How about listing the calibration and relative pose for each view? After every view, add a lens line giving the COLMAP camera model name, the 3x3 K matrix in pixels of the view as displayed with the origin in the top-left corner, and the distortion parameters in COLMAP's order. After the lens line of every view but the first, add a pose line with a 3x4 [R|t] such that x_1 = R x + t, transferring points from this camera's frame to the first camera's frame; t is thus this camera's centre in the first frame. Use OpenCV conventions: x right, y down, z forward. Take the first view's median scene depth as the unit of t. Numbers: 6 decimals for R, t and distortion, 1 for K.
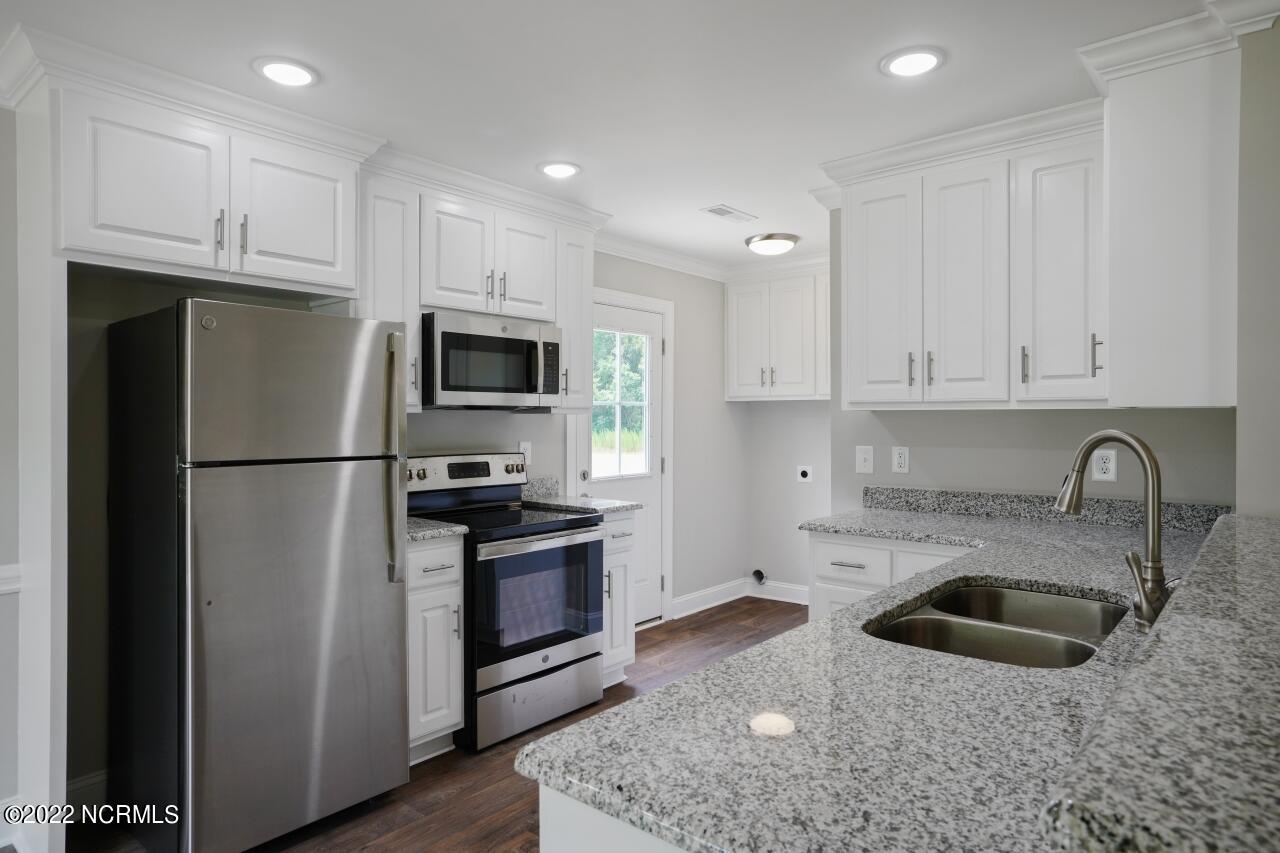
lens RADIAL K [[768.2, 0, 642.0], [0, 768.2, 423.7], [0, 0, 1]] dist [-0.013656, 0.022225]
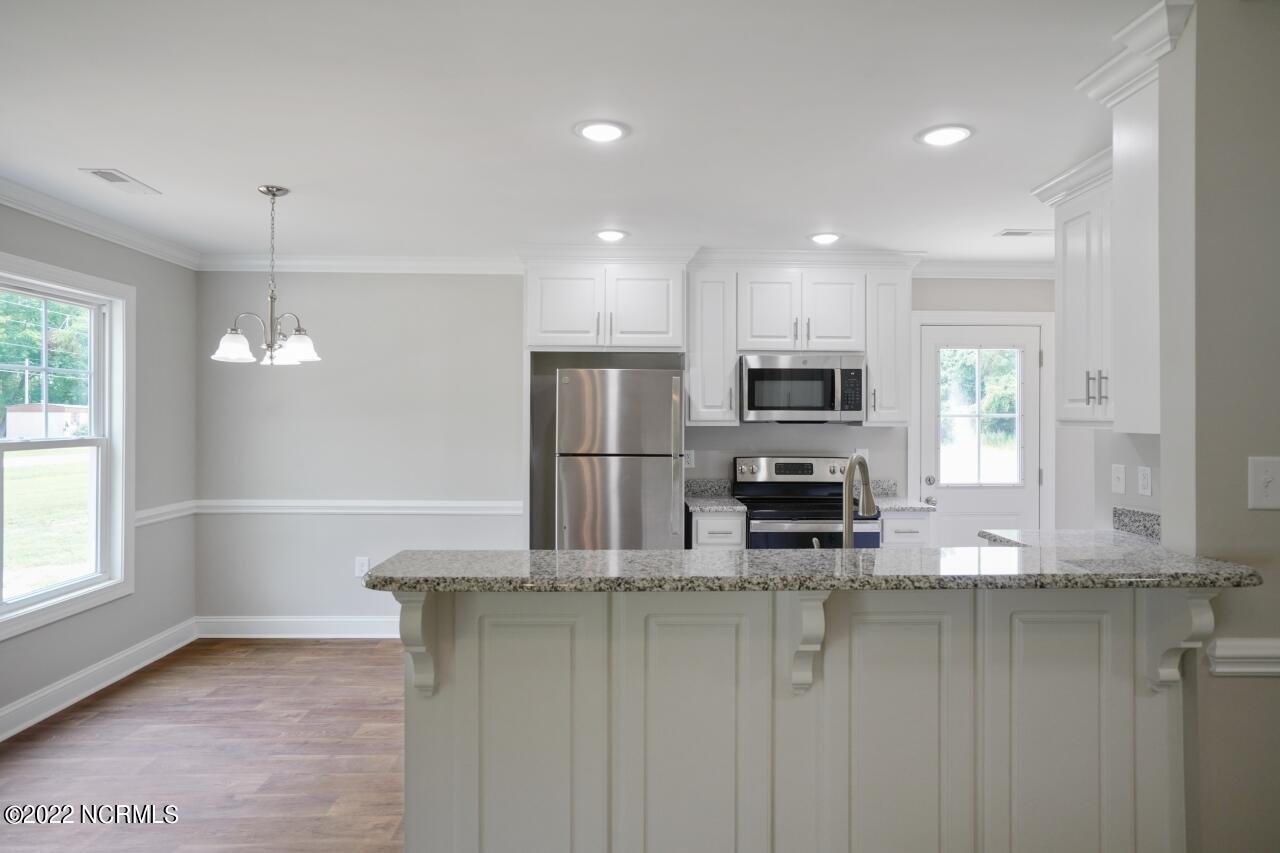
lens RADIAL K [[768.2, 0, 618.5], [0, 768.2, 414.9], [0, 0, 1]] dist [-0.013656, 0.022225]
pose [[0.655391, -0.000721, -0.755289, 0.675421], [-0.007882, 0.999939, -0.007795, -0.022889], [0.755249, 0.011062, 0.655345, -0.106677]]
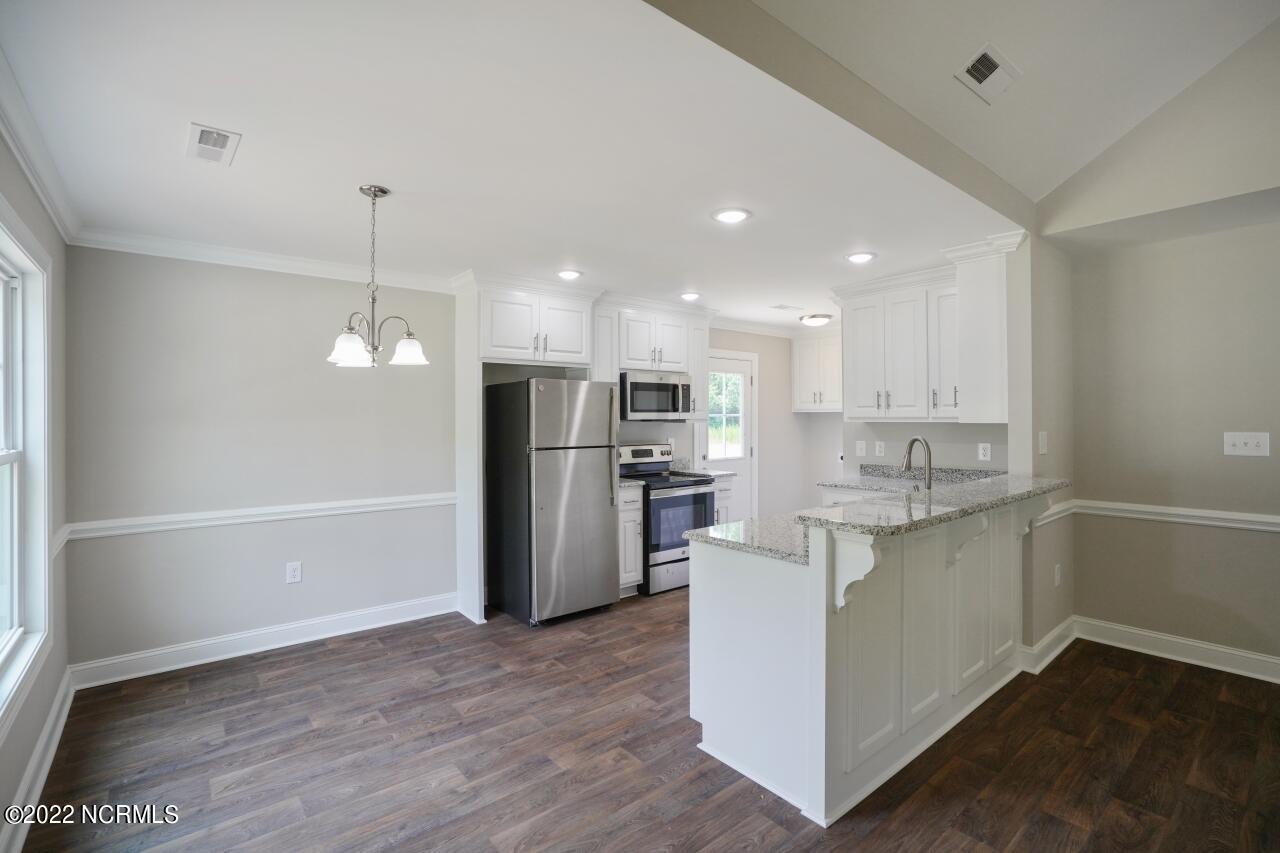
lens RADIAL K [[598.0, 0, 637.9], [0, 598.0, 418.4], [0, 0, 1]] dist [-0.033590, 0.010477]
pose [[0.982136, -0.004373, -0.188120, 0.046075], [0.003710, 0.999986, -0.003876, -0.022693], [0.188135, 0.003109, 0.982138, -0.510937]]
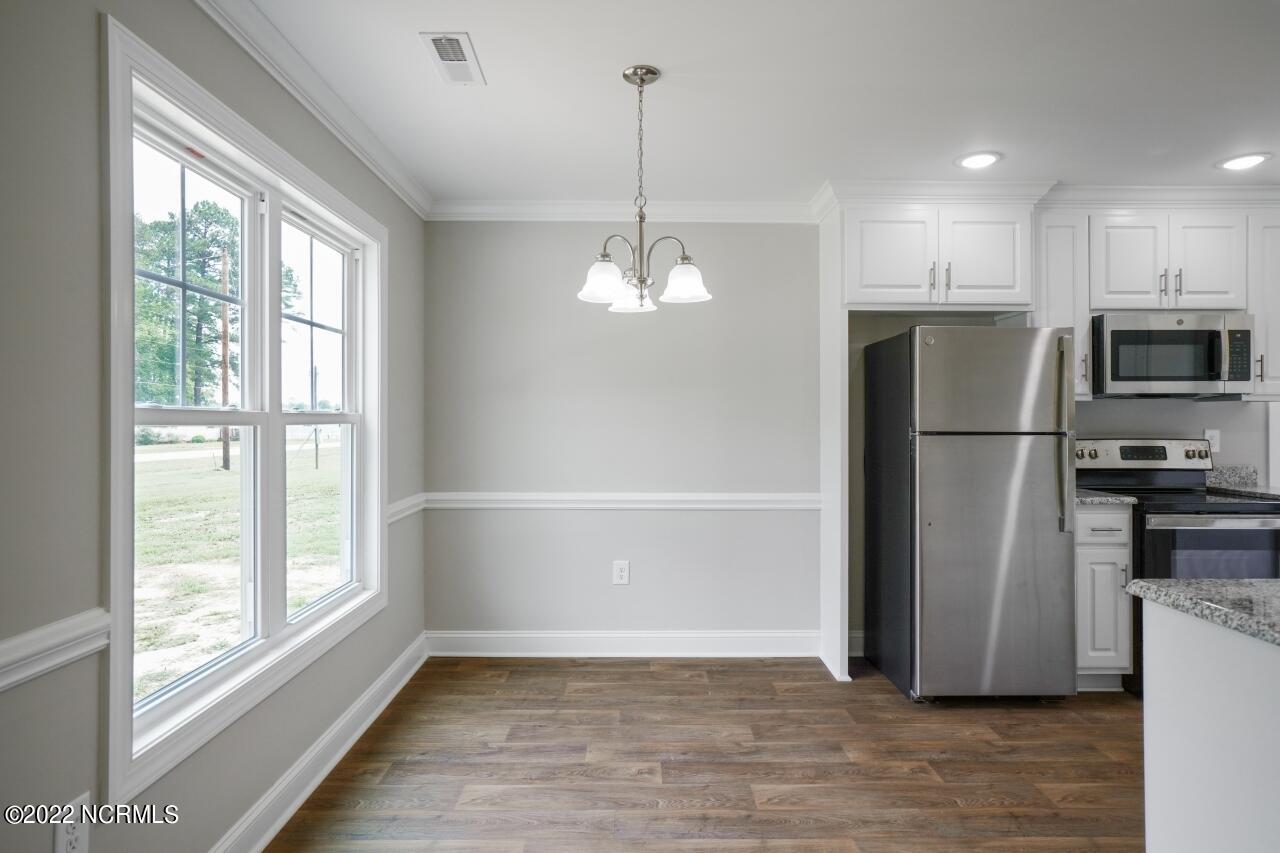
lens RADIAL K [[731.4, 0, 625.0], [0, 731.4, 415.0], [0, 0, 1]] dist [-0.037720, 0.025026]
pose [[0.641654, -0.006289, -0.766969, 0.108390], [-0.004417, 0.999920, -0.011894, 0.025352], [0.766982, 0.011019, 0.641574, -0.272527]]
